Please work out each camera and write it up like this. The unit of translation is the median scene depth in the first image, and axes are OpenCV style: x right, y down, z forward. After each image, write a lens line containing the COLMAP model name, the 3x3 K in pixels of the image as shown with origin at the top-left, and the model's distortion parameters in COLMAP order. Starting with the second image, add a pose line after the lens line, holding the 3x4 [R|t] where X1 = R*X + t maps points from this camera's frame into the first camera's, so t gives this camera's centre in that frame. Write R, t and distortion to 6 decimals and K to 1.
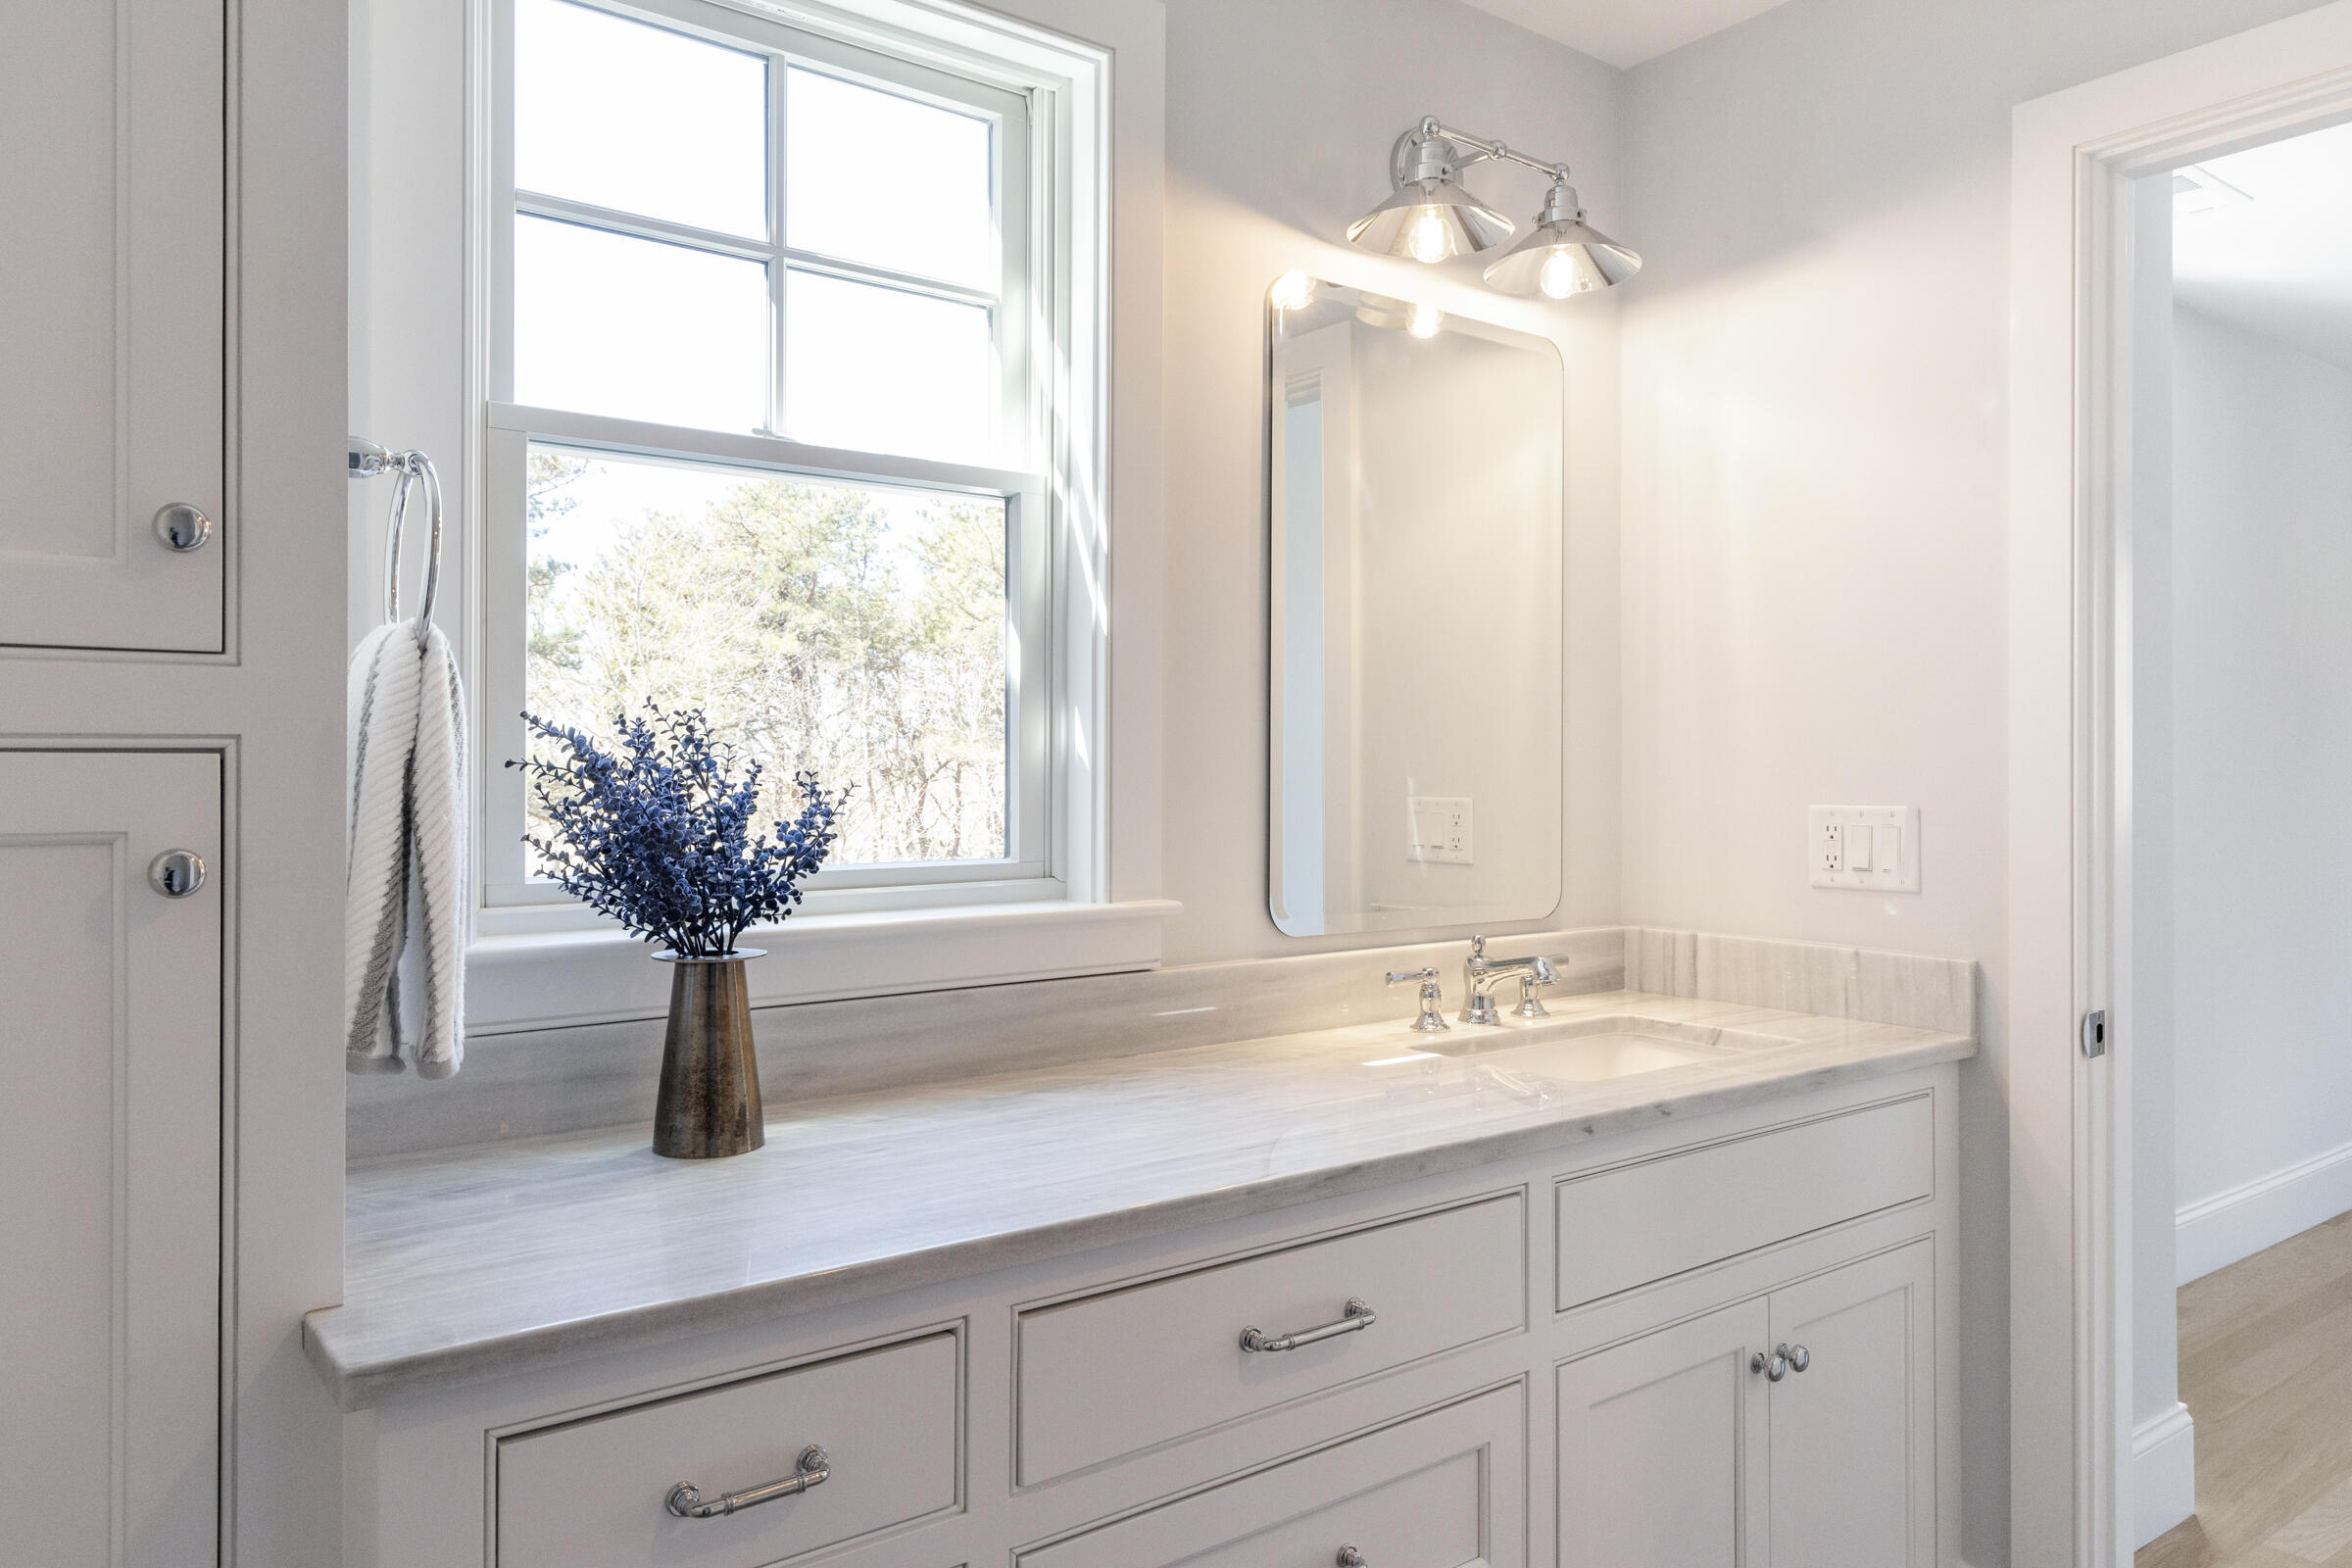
lens RADIAL K [[1605.2, 0, 1176.0], [0, 1605.2, 784.0], [0, 0, 1]] dist [-0.000781, -0.000856]
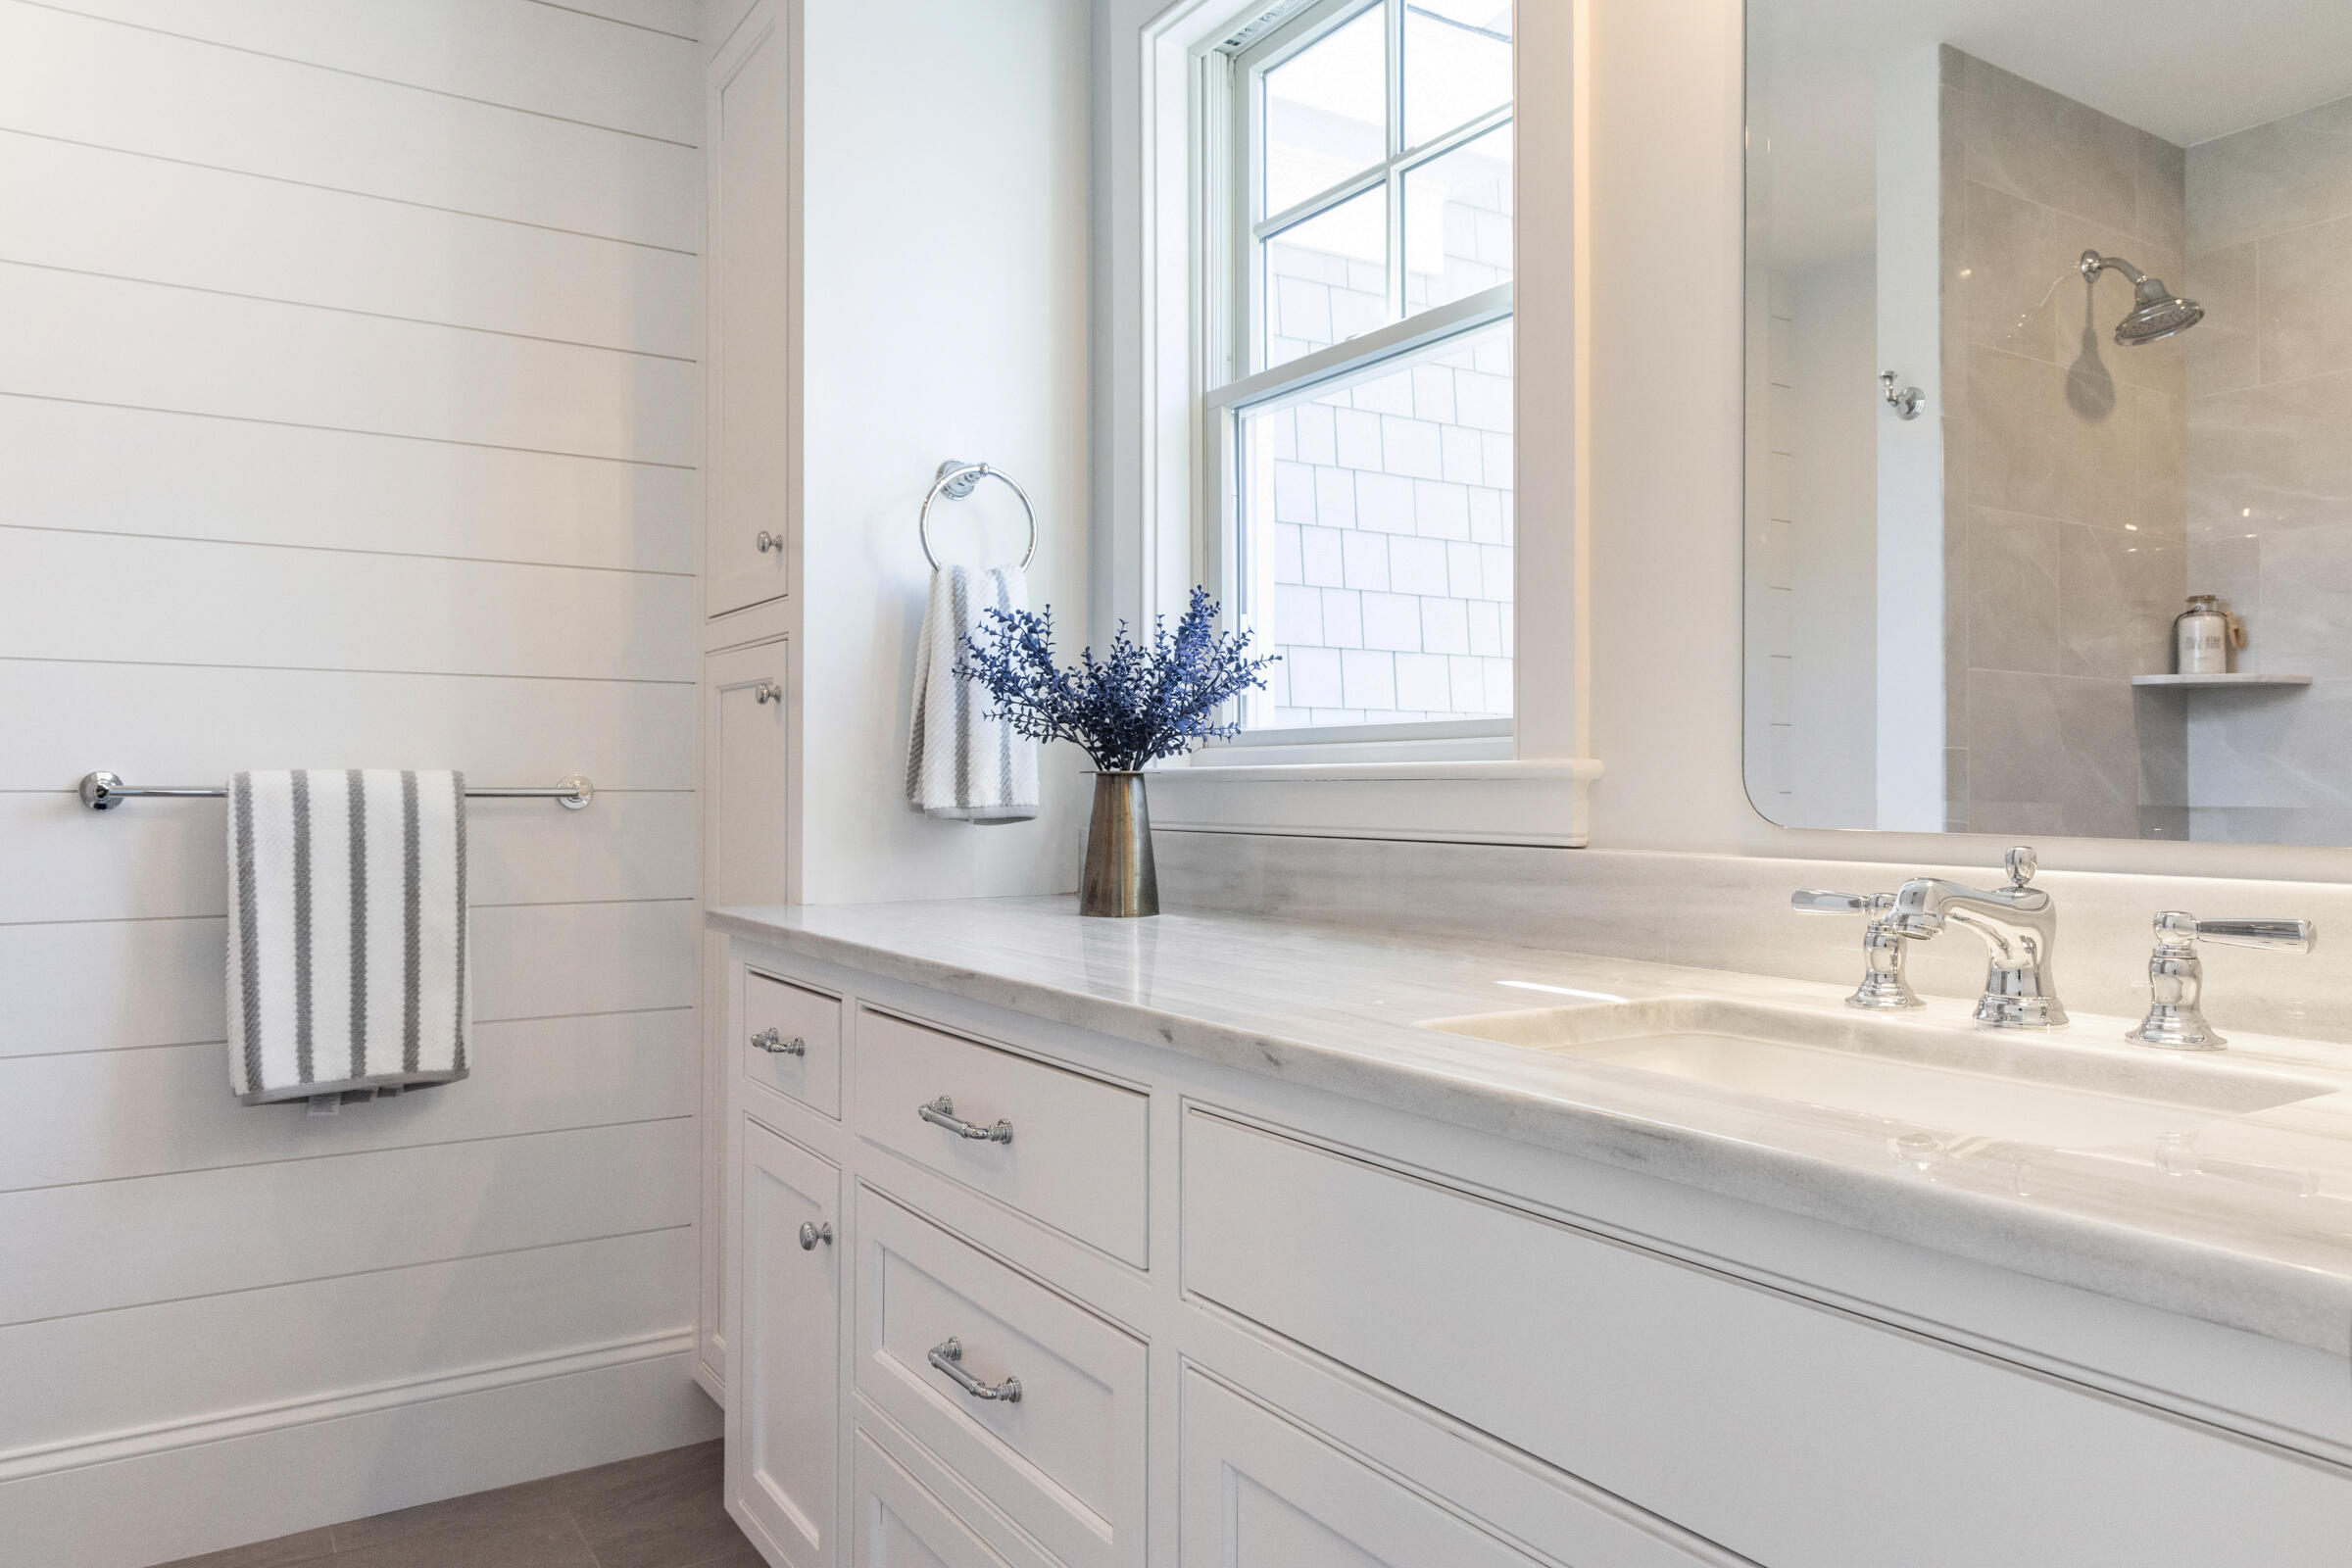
lens RADIAL K [[1605.2, 0, 1176.0], [0, 1605.2, 784.0], [0, 0, 1]] dist [-0.000781, -0.000856]
pose [[-0.088148, -0.000135, -0.996107, 0.855604], [-0.008601, 0.999963, 0.000625, 0.092553], [0.996070, 0.008622, -0.088146, 0.946293]]
